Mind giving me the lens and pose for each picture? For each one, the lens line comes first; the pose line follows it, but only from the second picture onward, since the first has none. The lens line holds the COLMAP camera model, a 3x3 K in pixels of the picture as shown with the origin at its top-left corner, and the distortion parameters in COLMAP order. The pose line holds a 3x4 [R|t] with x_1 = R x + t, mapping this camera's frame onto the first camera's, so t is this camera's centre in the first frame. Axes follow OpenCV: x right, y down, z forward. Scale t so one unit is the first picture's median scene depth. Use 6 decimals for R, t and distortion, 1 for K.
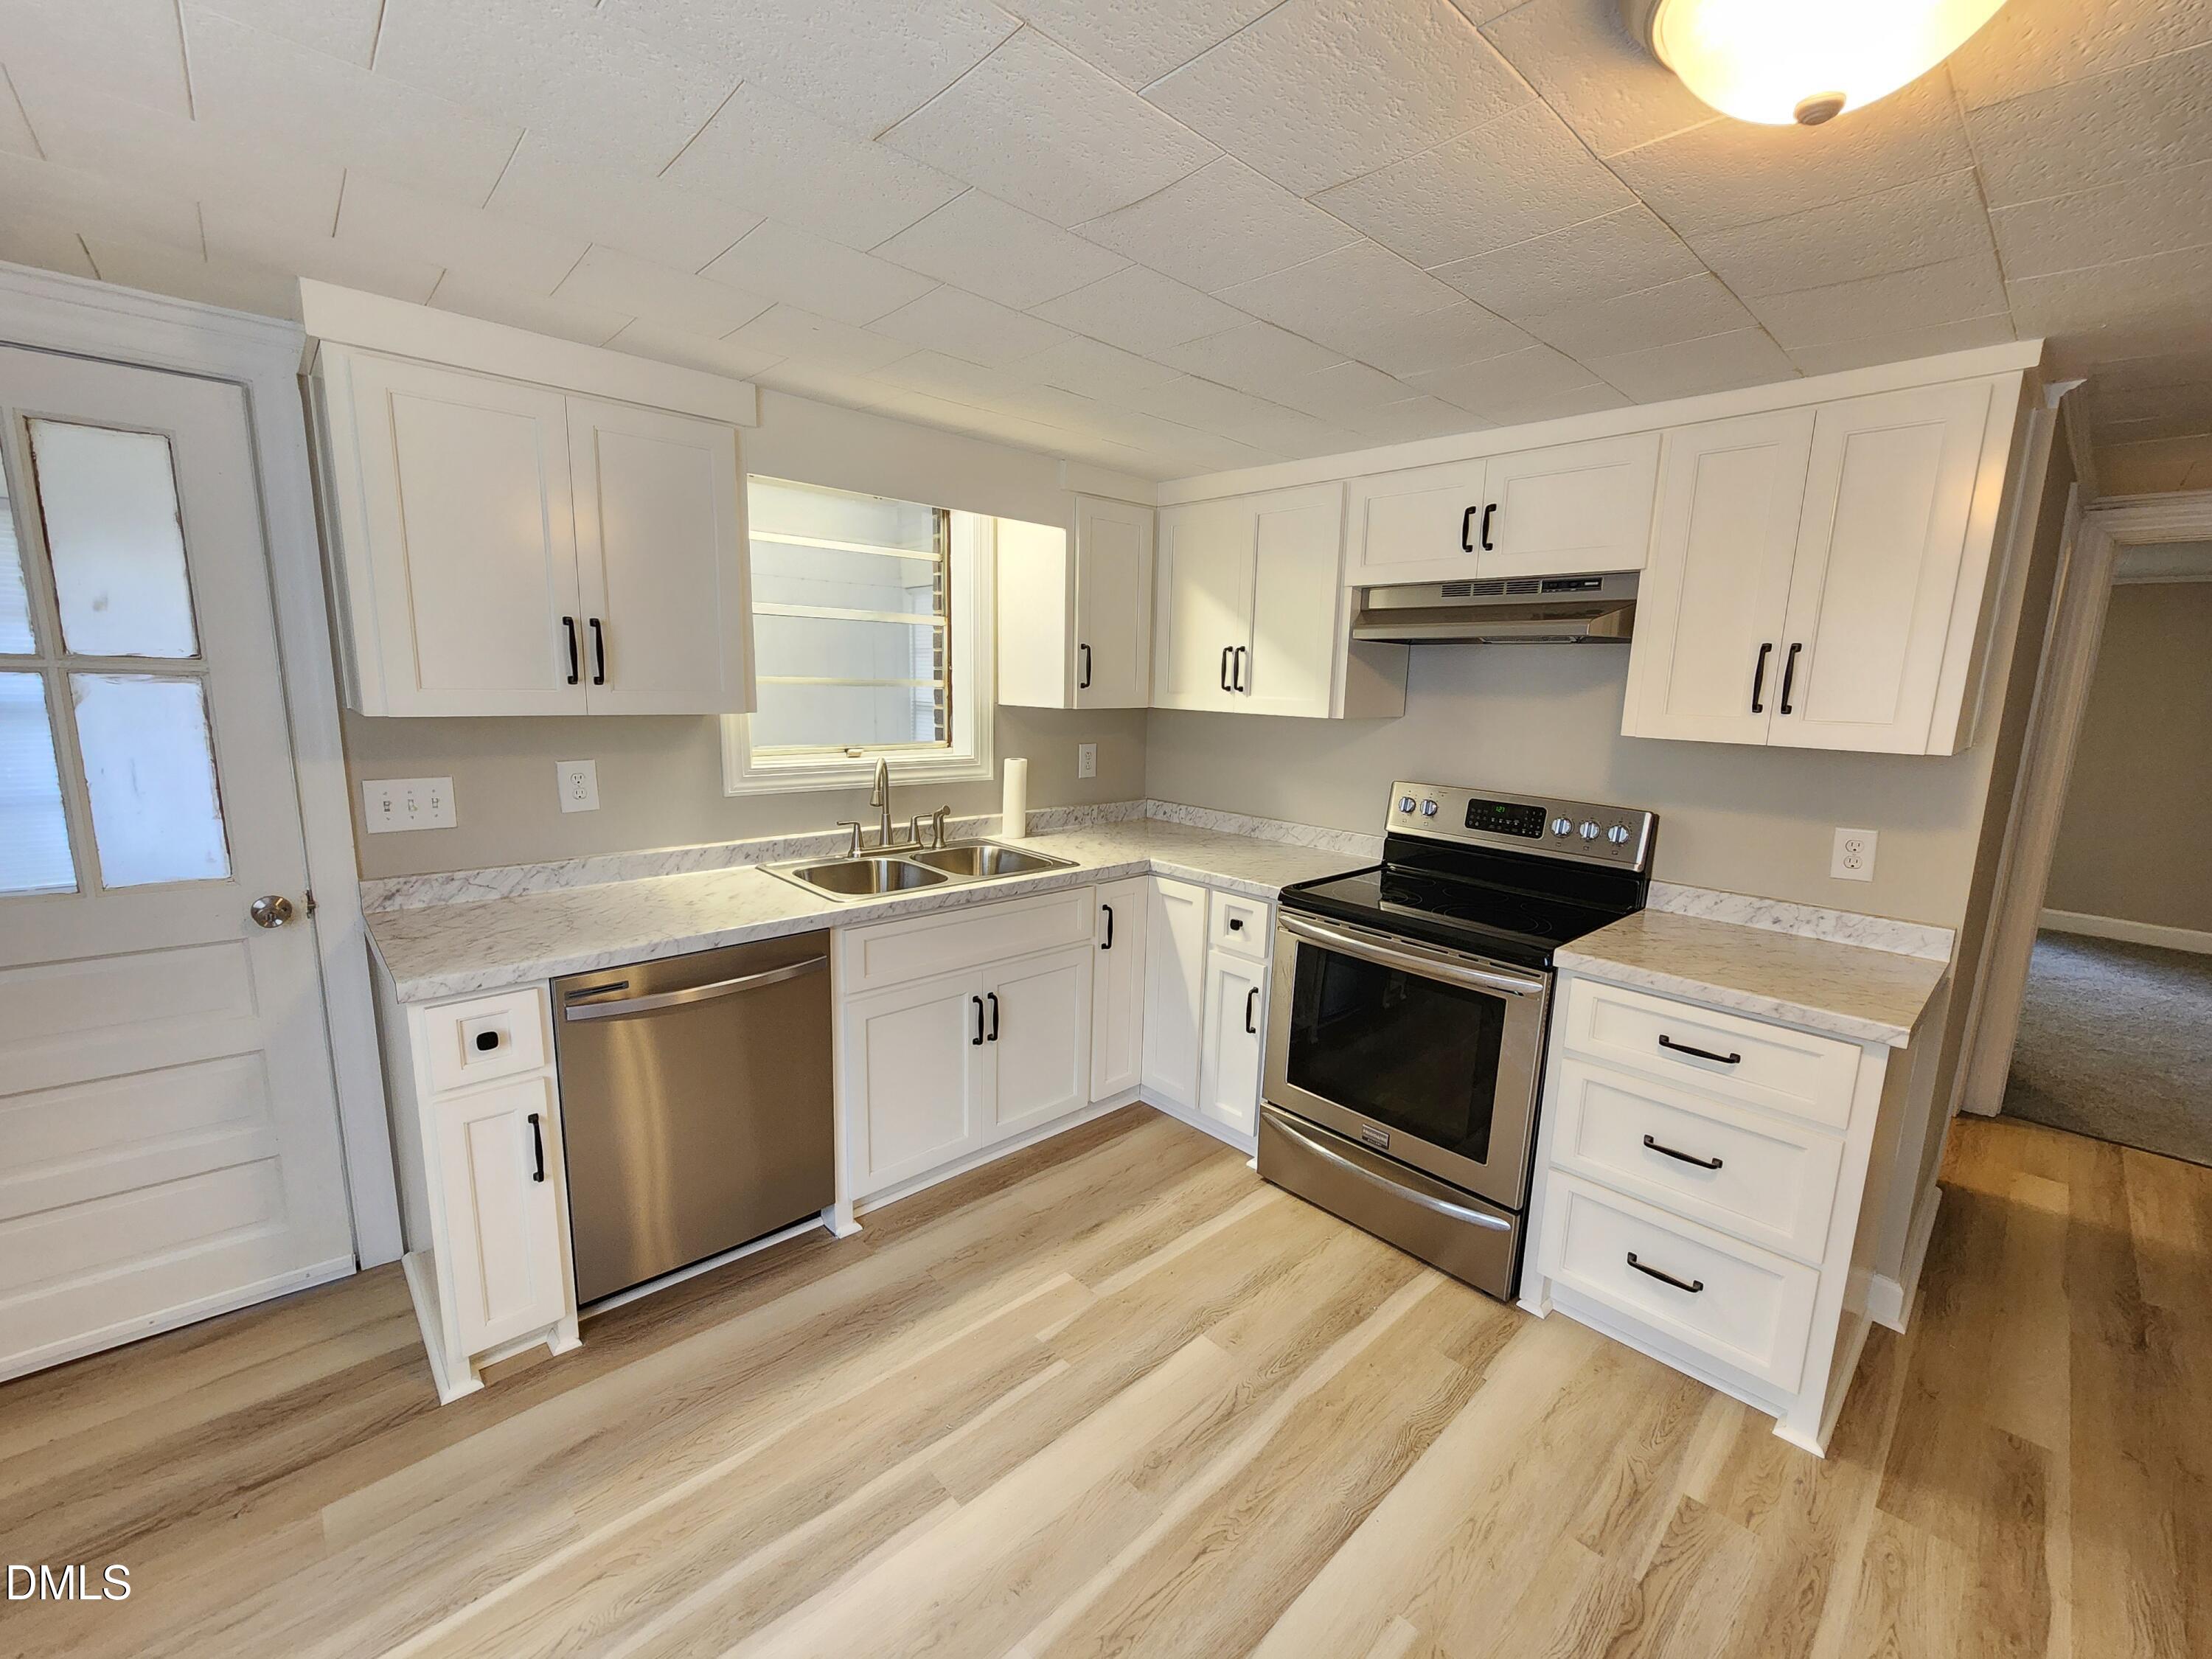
lens RADIAL K [[908.1, 0, 1098.2], [0, 908.1, 834.7], [0, 0, 1]] dist [-0.001373, 0.000340]
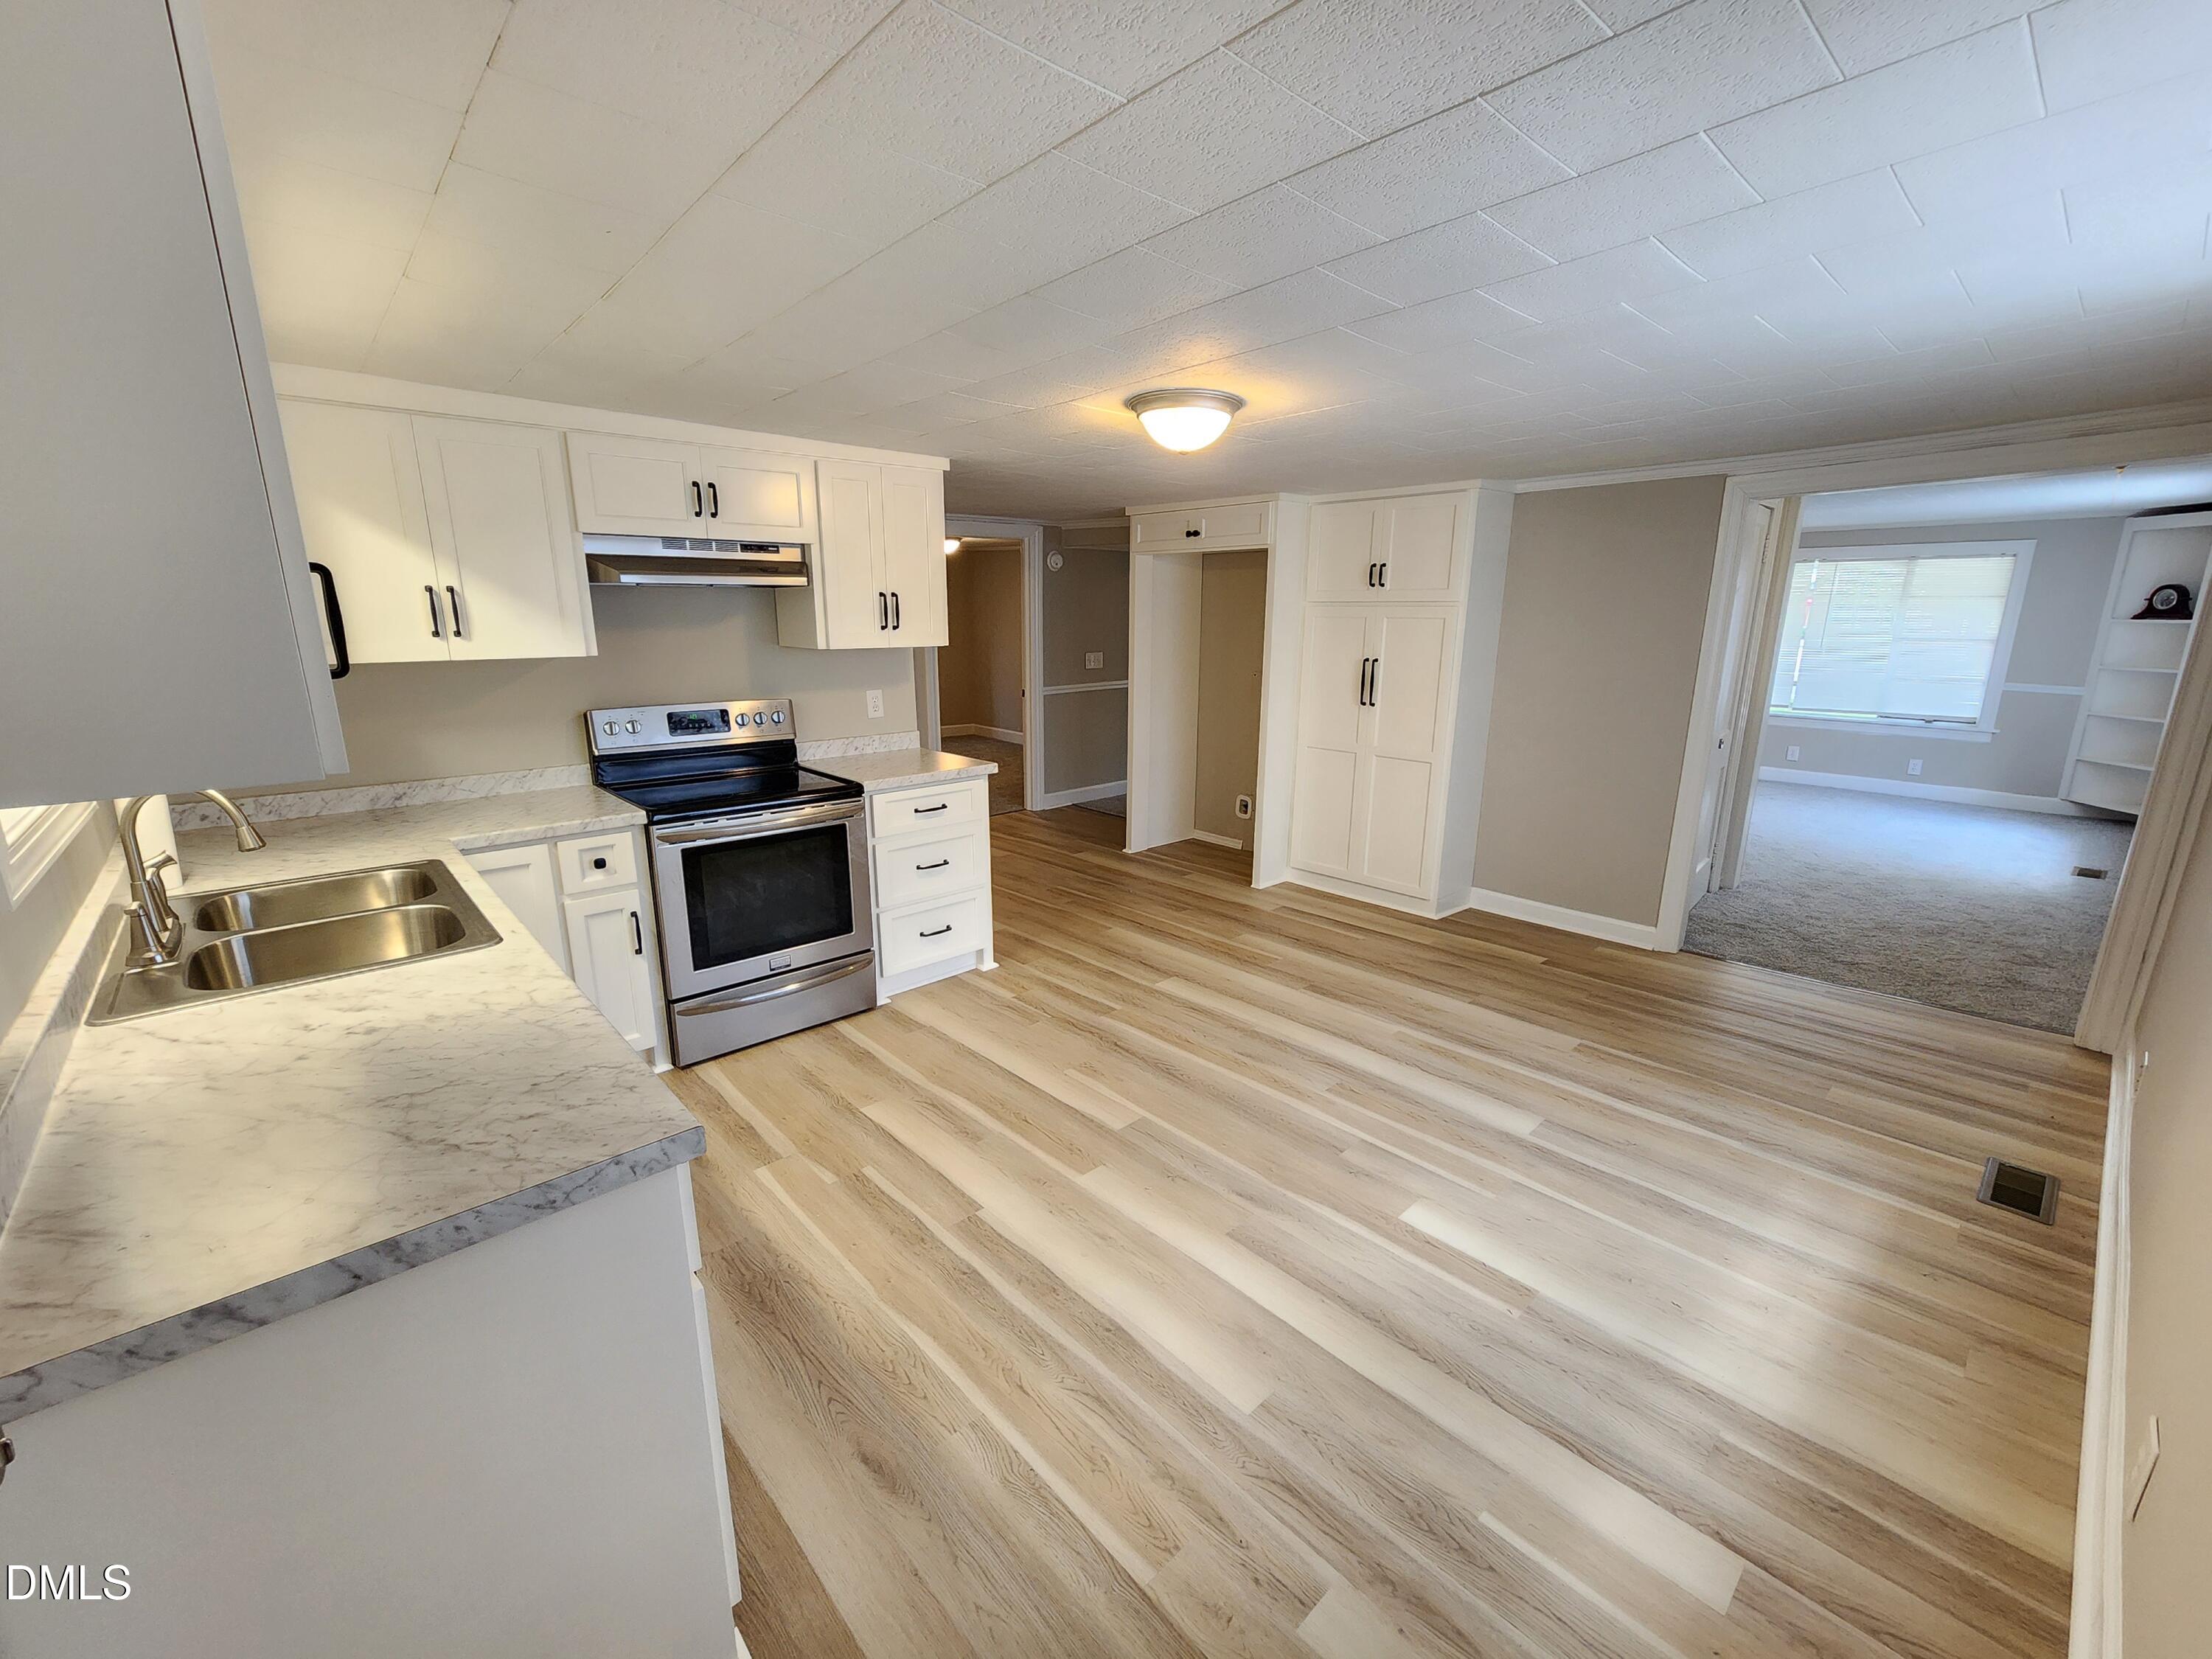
lens RADIAL K [[912.8, 0, 1086.9], [0, 912.8, 838.1], [0, 0, 1]] dist [0.000326, 0.000146]
pose [[0.018903, -0.267378, 0.963406, -0.997579], [0.173738, 0.949797, 0.260192, -0.122976], [-0.984610, 0.162462, 0.064408, 0.463426]]
